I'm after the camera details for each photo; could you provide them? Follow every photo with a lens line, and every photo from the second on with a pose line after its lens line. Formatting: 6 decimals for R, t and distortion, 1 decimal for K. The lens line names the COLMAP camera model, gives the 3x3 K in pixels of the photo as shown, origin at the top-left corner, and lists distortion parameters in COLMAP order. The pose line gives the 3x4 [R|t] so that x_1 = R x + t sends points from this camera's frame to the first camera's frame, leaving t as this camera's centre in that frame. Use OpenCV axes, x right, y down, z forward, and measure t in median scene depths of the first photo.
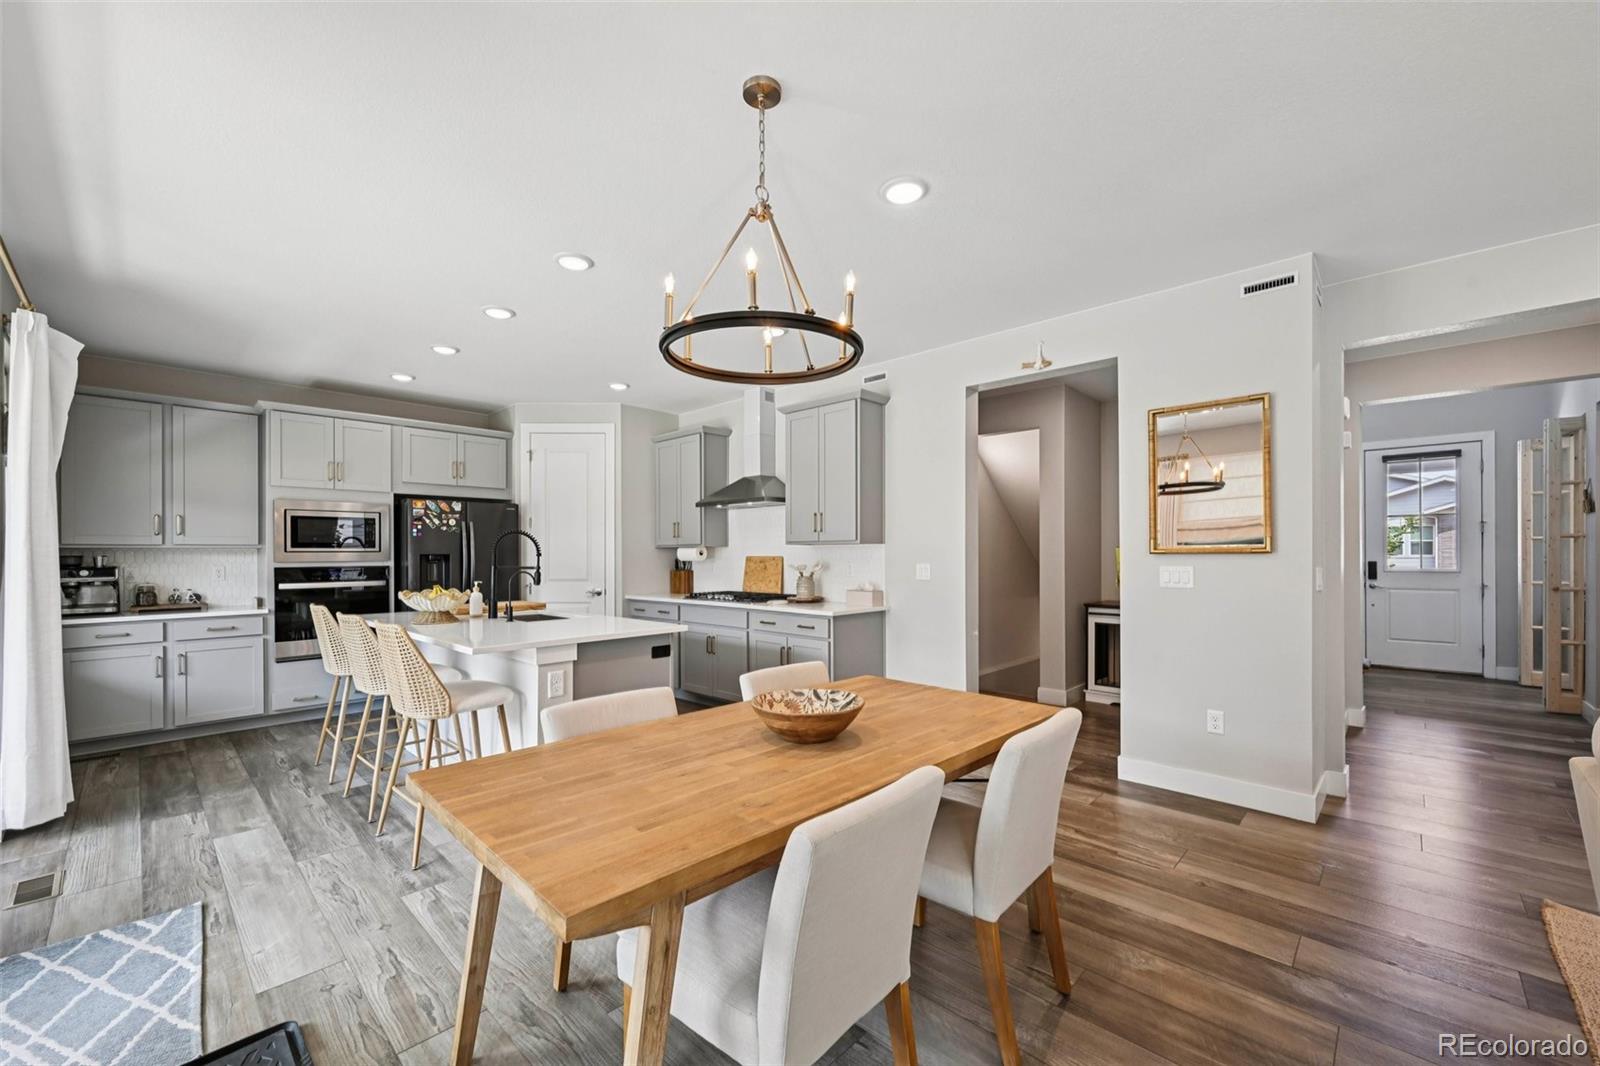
lens RADIAL K [[634.8, 0, 802.1], [0, 634.8, 549.4], [0, 0, 1]] dist [-0.002290, -0.000095]
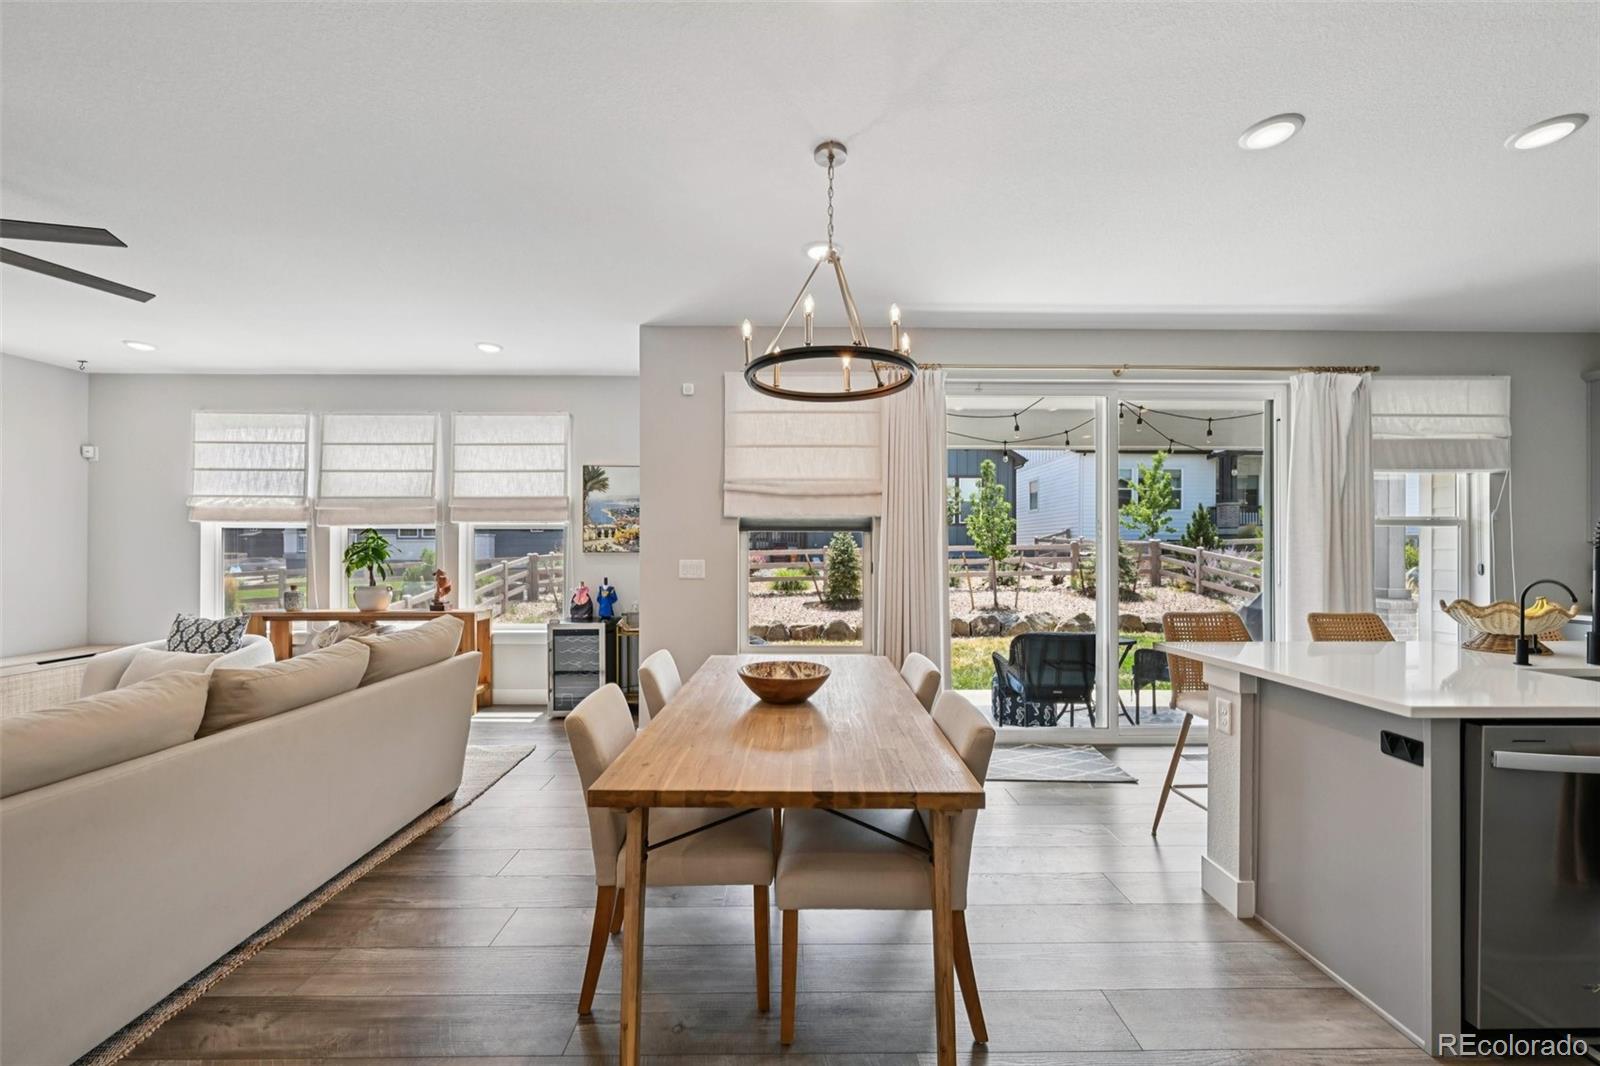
lens RADIAL K [[633.2, 0, 798.9], [0, 633.2, 549.4], [0, 0, 1]] dist [-0.002525, -0.000124]
pose [[-0.719043, 0.002908, -0.694960, 0.324257], [0.005436, 0.999984, -0.001441, 0.003711], [0.694945, -0.004814, -0.719047, 0.732453]]
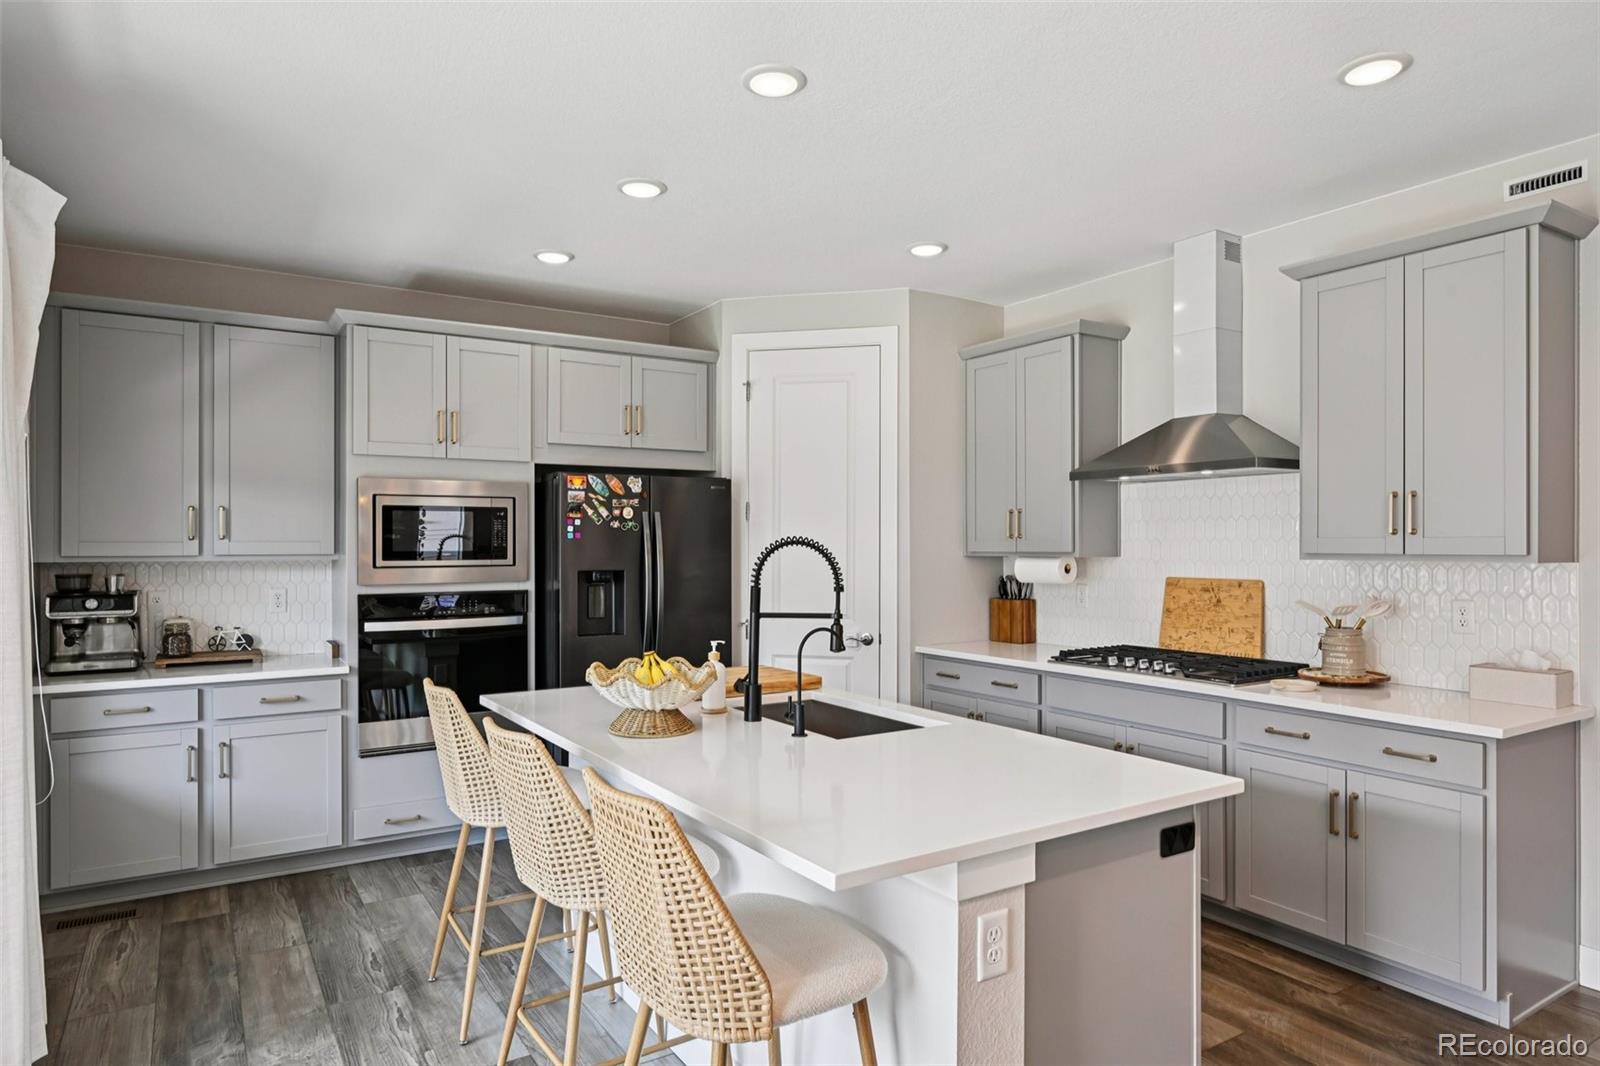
lens RADIAL K [[964.0, 0, 804.9], [0, 964.0, 532.2], [0, 0, 1]] dist [0.000441, -0.000098]
pose [[0.970272, 0.000549, -0.242017, -0.217568], [-0.001408, 0.999993, -0.003375, -0.026119], [0.242014, 0.003616, 0.970266, 0.236964]]
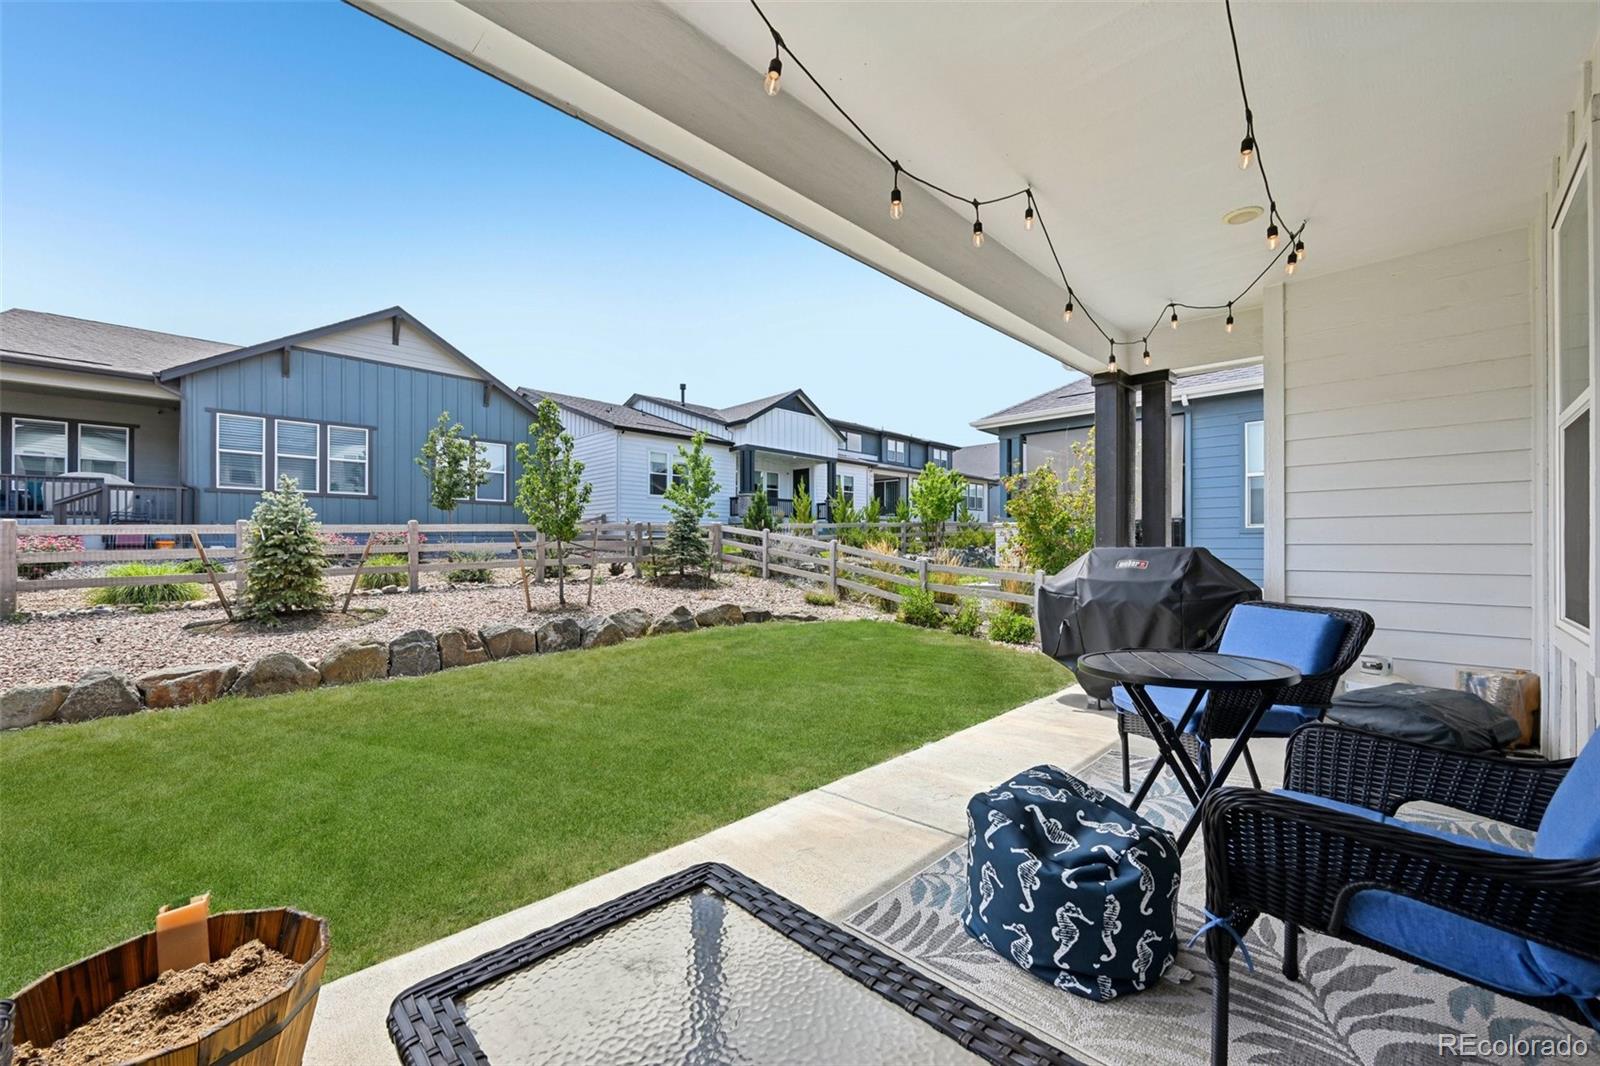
lens RADIAL K [[627.1, 0, 800.3], [0, 627.1, 543.6], [0, 0, 1]] dist [-0.001069, -0.000100]
pose [[-0.028294, -0.000313, -0.999600, -0.376306], [0.008223, 0.999966, -0.000546, 0.077234], [0.999566, -0.008236, -0.028291, 0.050704]]
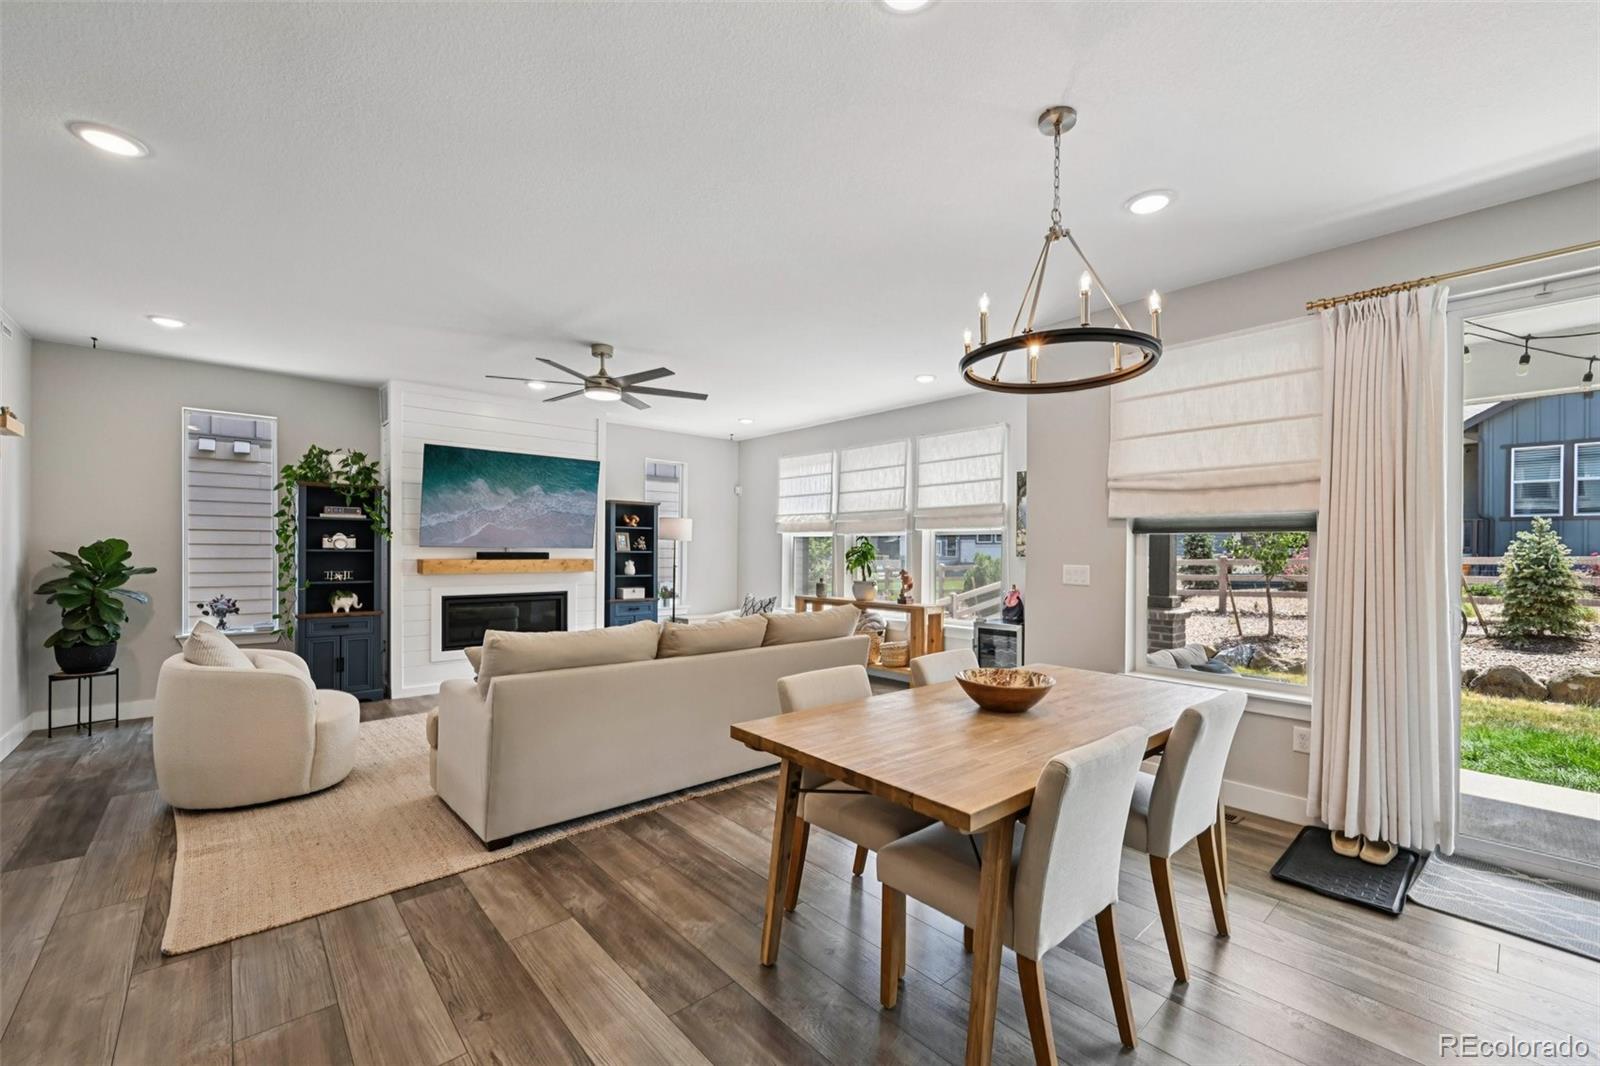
lens RADIAL K [[649.8, 0, 811.4], [0, 649.8, 555.4], [0, 0, 1]] dist [-0.002397, -0.000261]
pose [[-0.996973, -0.004836, 0.077600, 0.108425], [-0.004866, 0.999988, -0.000205, 0.005461], [-0.077598, -0.000582, -0.996985, 0.864752]]
